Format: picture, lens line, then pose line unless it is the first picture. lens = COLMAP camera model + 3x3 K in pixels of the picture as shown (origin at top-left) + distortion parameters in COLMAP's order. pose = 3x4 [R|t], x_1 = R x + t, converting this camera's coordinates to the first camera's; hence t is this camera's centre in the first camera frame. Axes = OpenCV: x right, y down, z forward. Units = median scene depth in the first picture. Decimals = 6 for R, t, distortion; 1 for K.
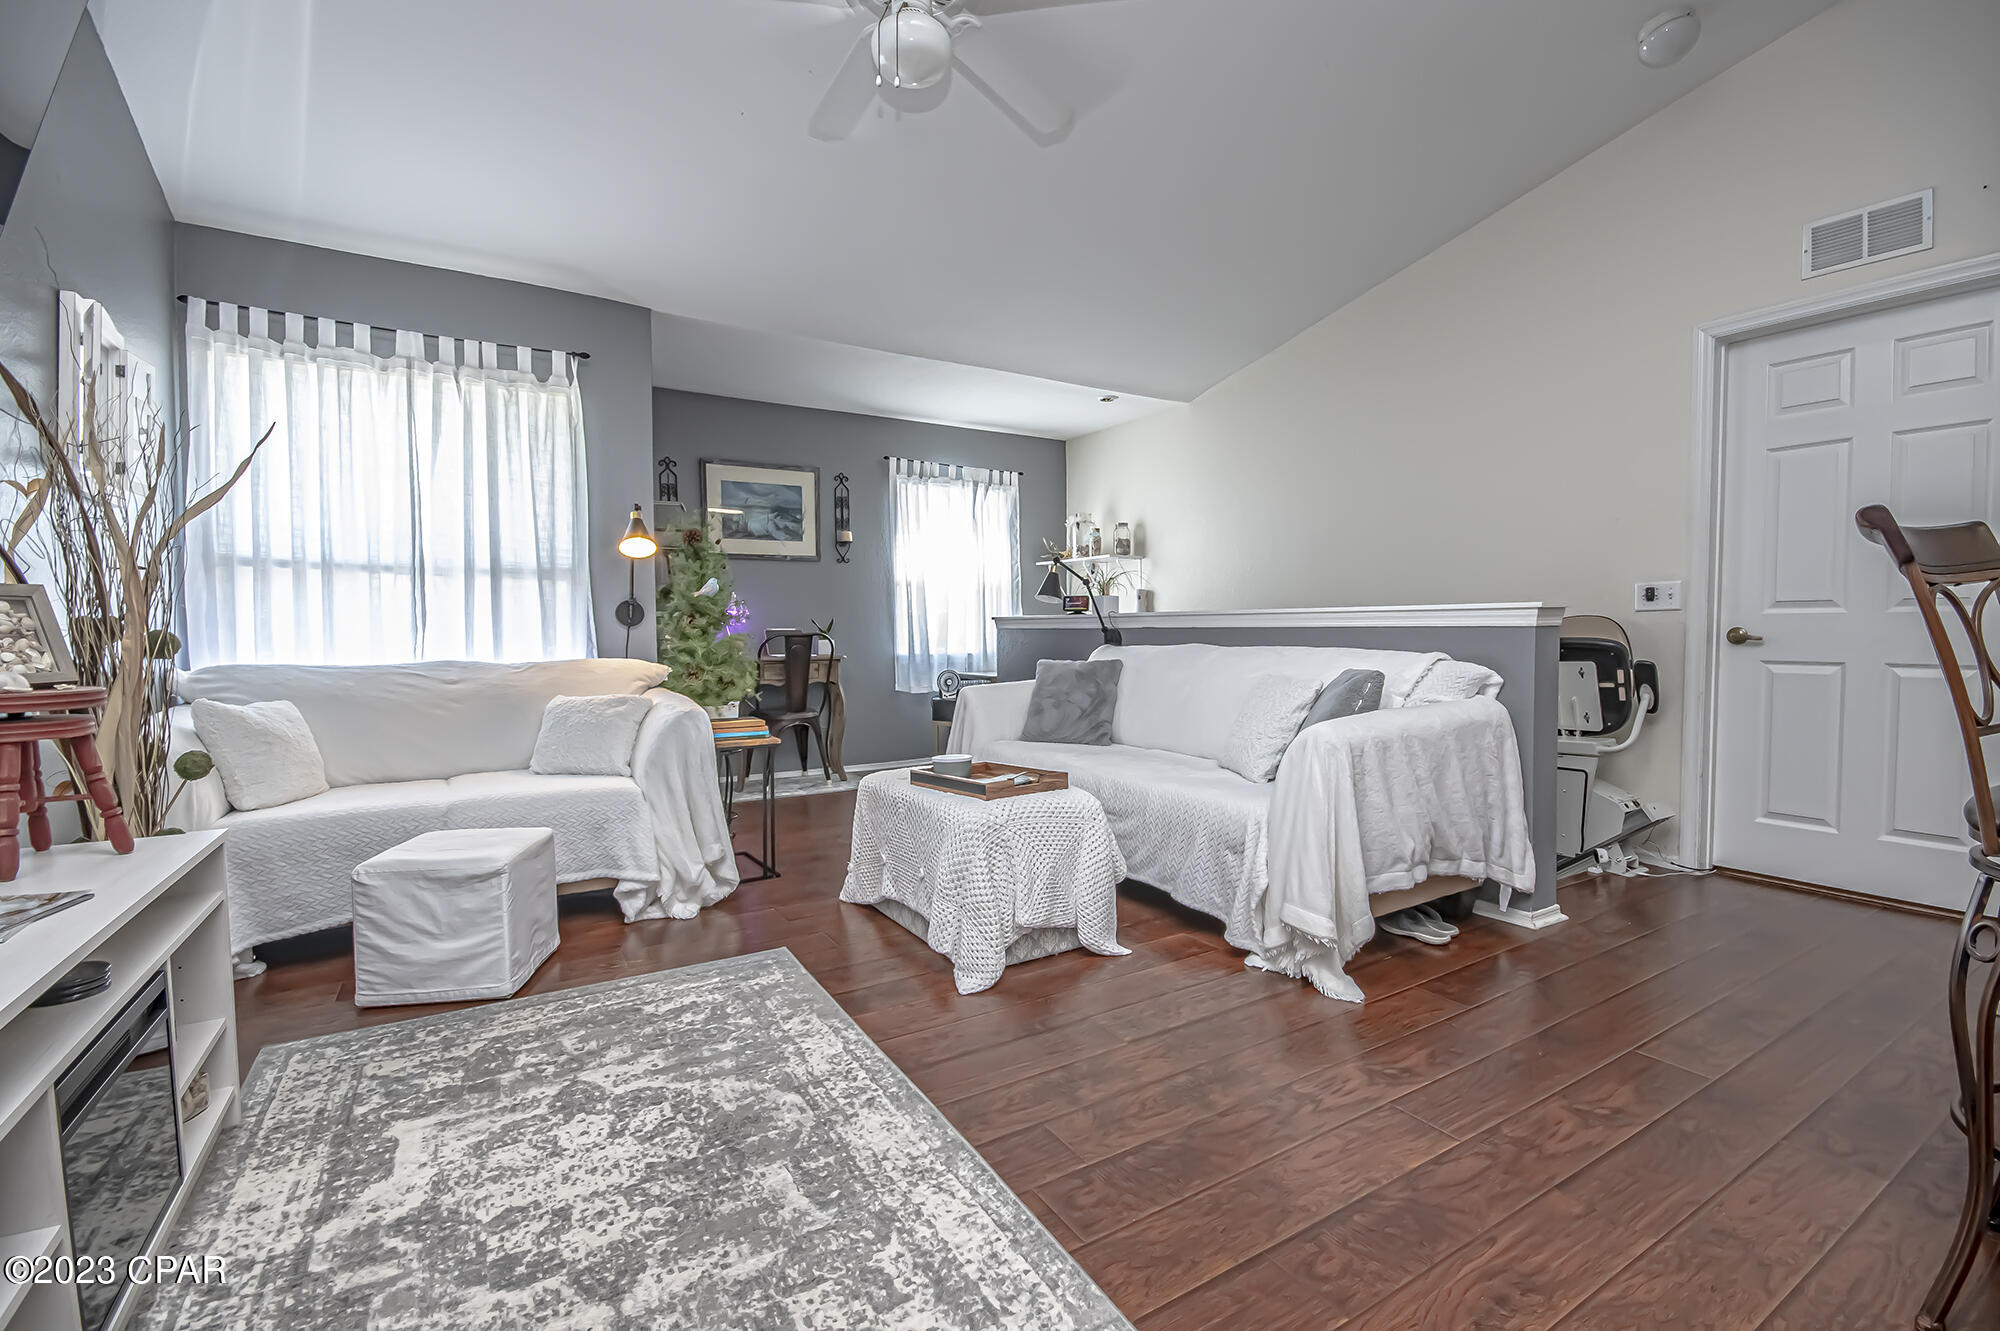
lens RADIAL K [[880.7, 0, 1029.5], [0, 880.7, 648.0], [0, 0, 1]] dist [-0.001781, -0.003500]
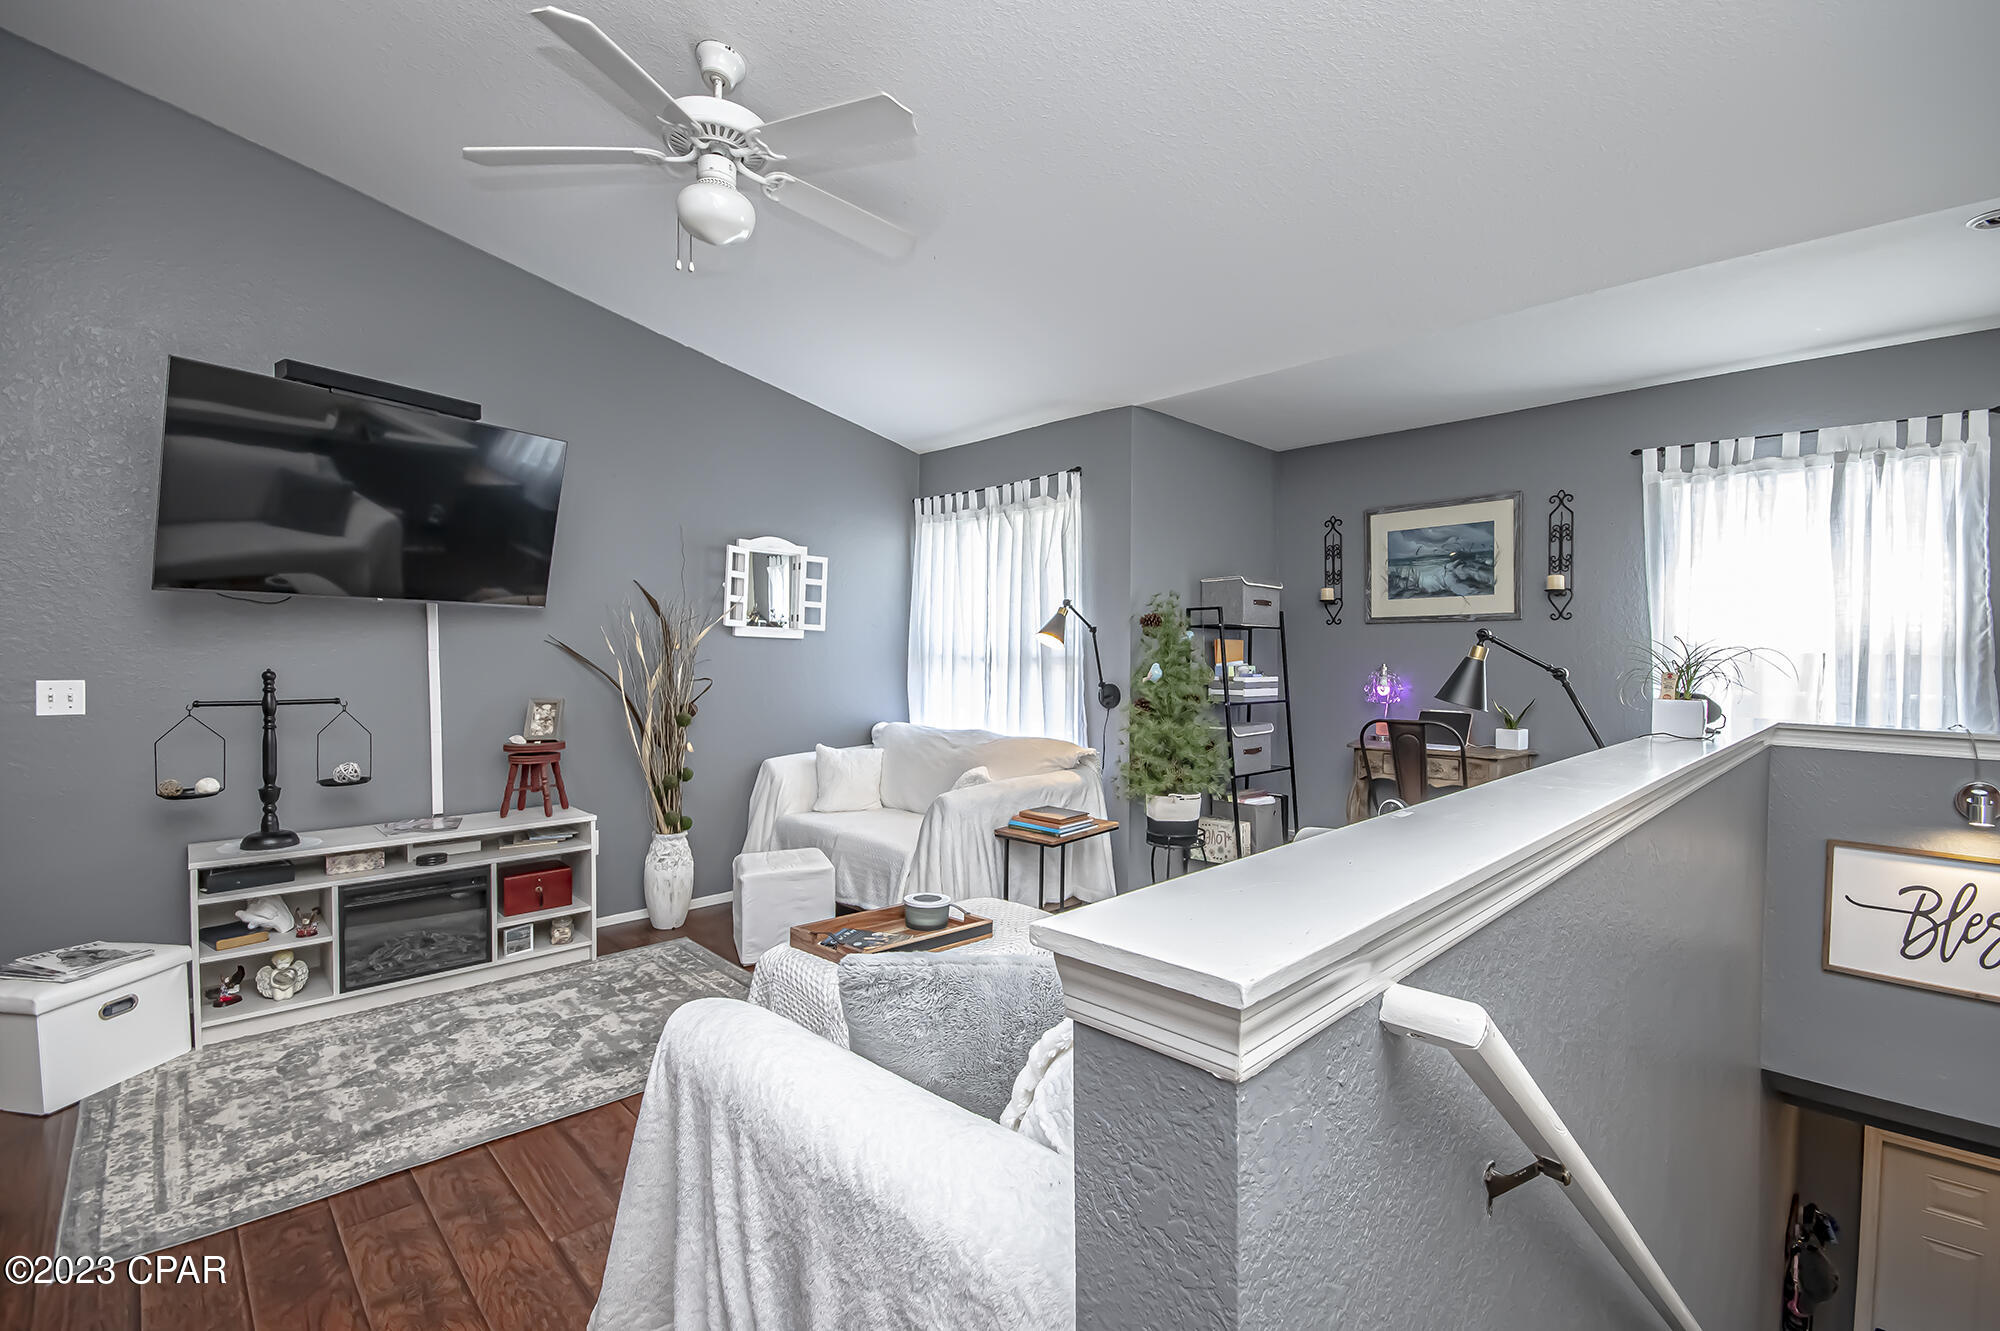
lens RADIAL K [[880.7, 0, 1019.2], [0, 880.7, 659.8], [0, 0, 1]] dist [-0.001781, -0.003500]
pose [[0.213068, 0.014853, -0.976924, 1.076823], [-0.027972, 0.999567, 0.009097, -0.169803], [0.976637, 0.025388, 0.213392, 1.245095]]
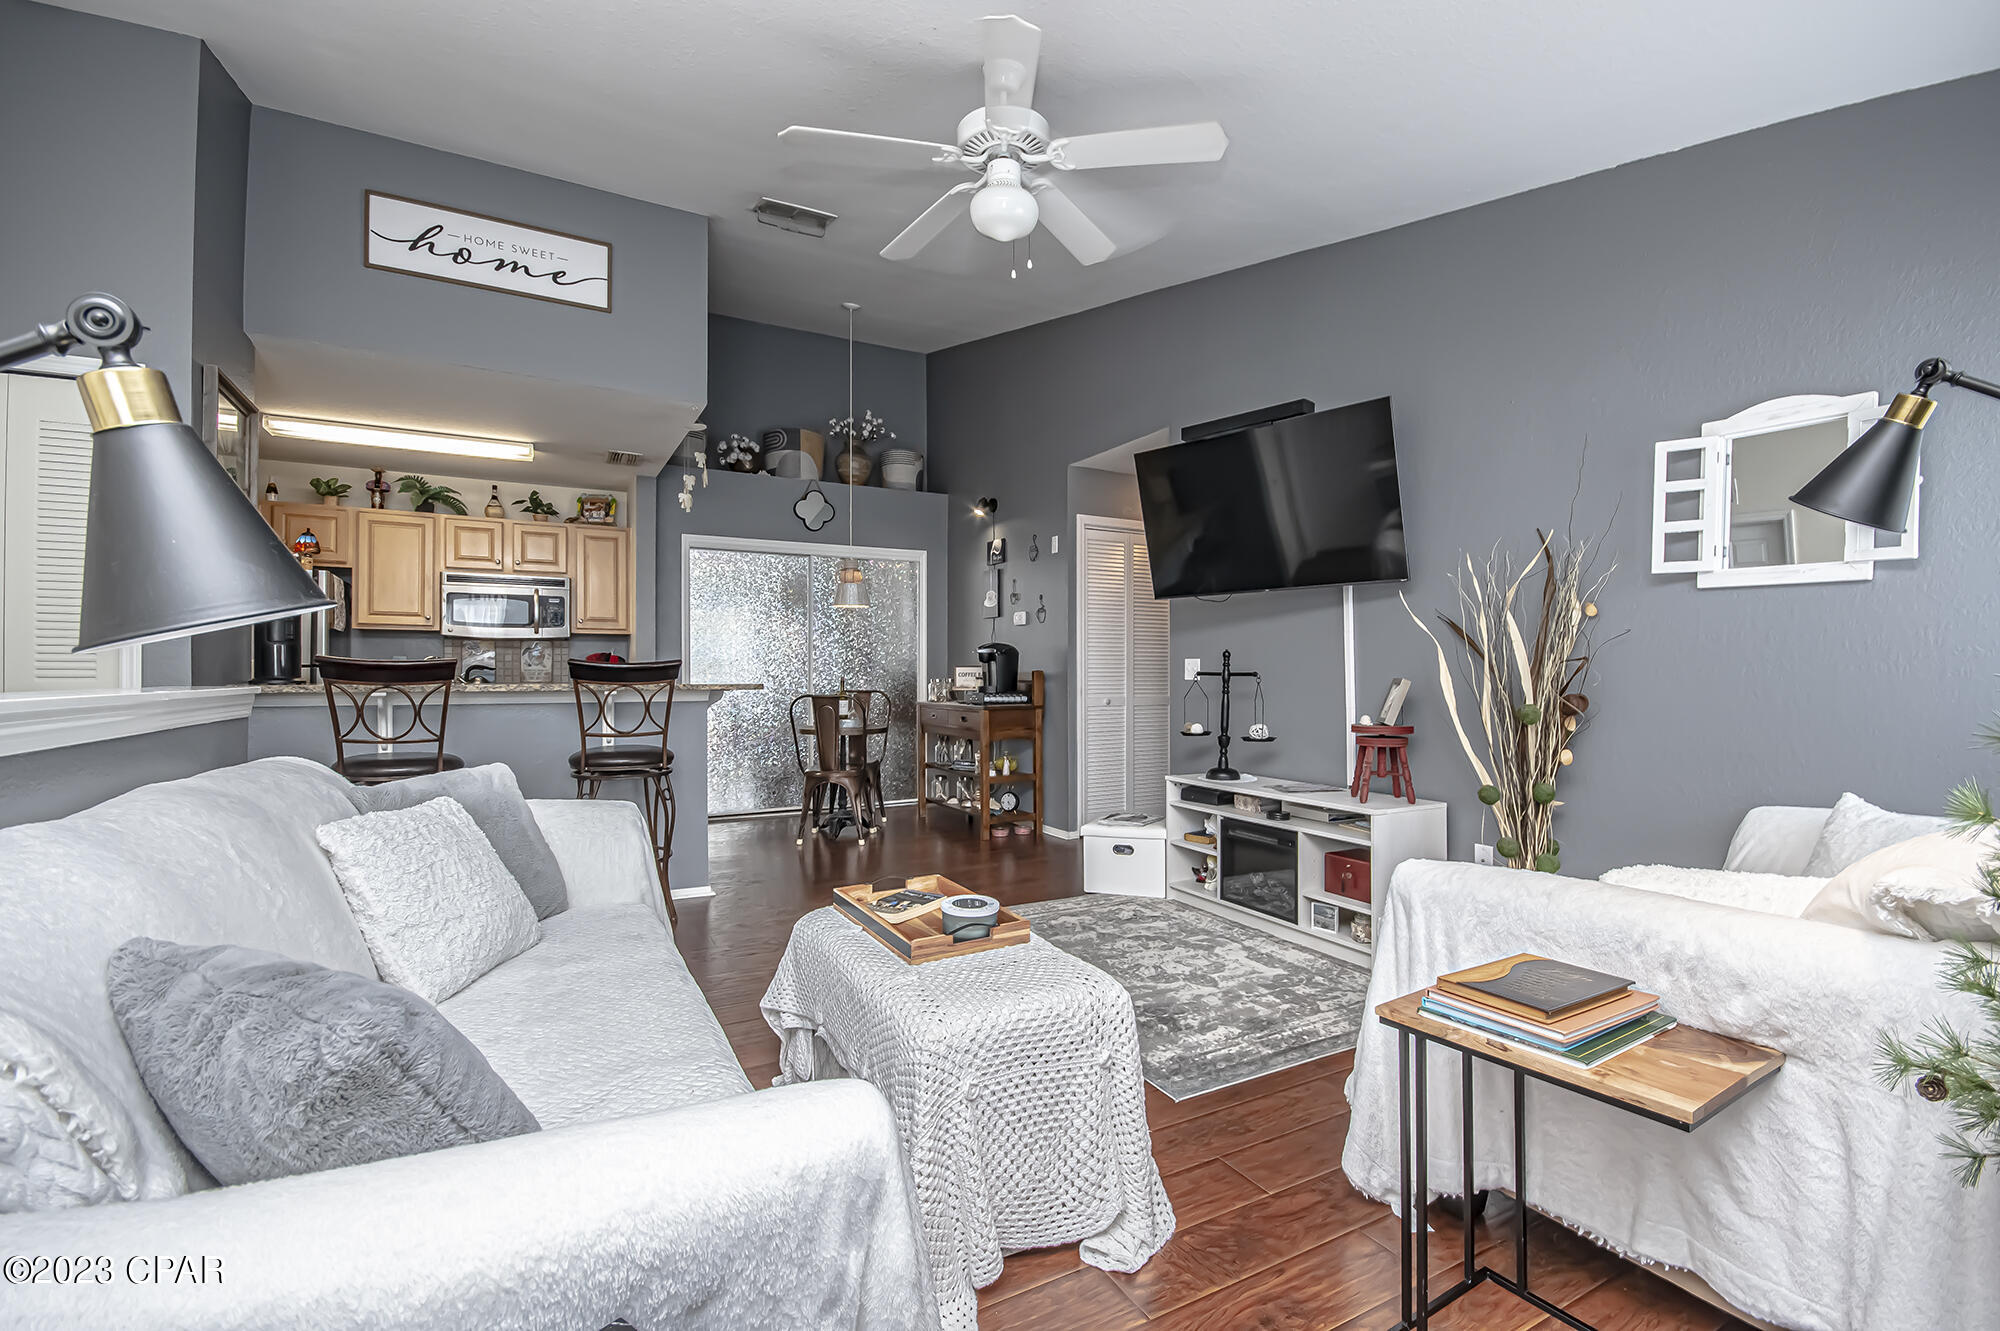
lens RADIAL K [[880.7, 0, 1018.0], [0, 880.7, 676.8], [0, 0, 1]] dist [-0.001781, -0.003500]
pose [[-0.998262, 0.005135, 0.058711, -0.229982], [0.006746, 0.999605, 0.027288, -0.102868], [-0.058548, 0.027637, -0.997902, 2.337192]]
